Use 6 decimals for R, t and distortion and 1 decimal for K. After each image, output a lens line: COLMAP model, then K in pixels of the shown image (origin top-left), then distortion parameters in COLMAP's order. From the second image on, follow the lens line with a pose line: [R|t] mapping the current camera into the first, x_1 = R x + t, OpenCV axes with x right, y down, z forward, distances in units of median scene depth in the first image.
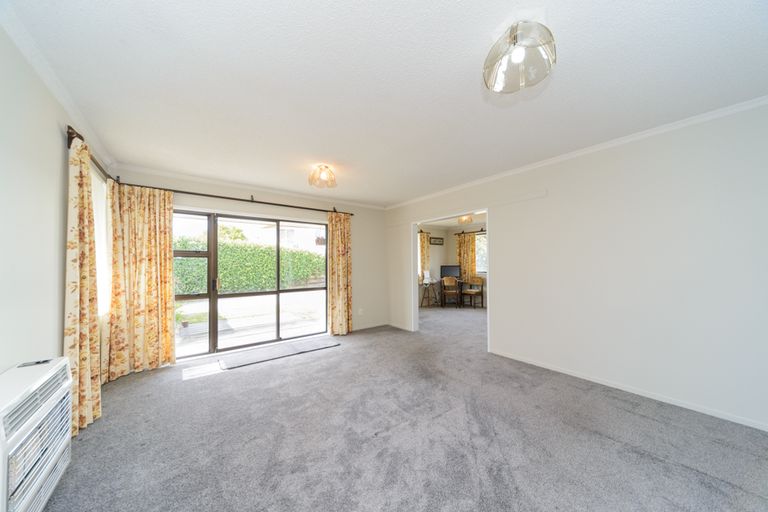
lens RADIAL K [[261.1, 0, 381.9], [0, 261.1, 261.5], [0, 0, 1]] dist [0.001347, 0.000085]
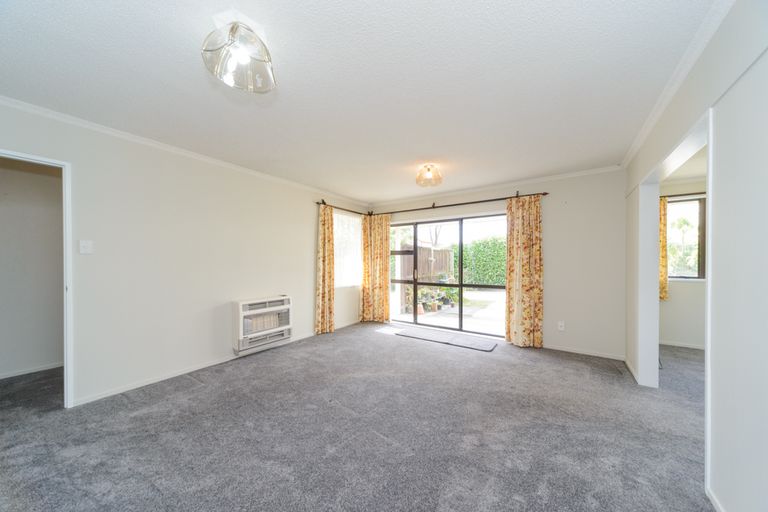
lens RADIAL K [[261.1, 0, 381.4], [0, 261.1, 259.8], [0, 0, 1]] dist [0.001347, 0.000085]
pose [[0.300676, 0.001847, -0.953724, 0.633733], [0.010353, 0.999933, 0.005201, 0.002308], [0.953670, -0.011437, 0.300637, 0.441641]]
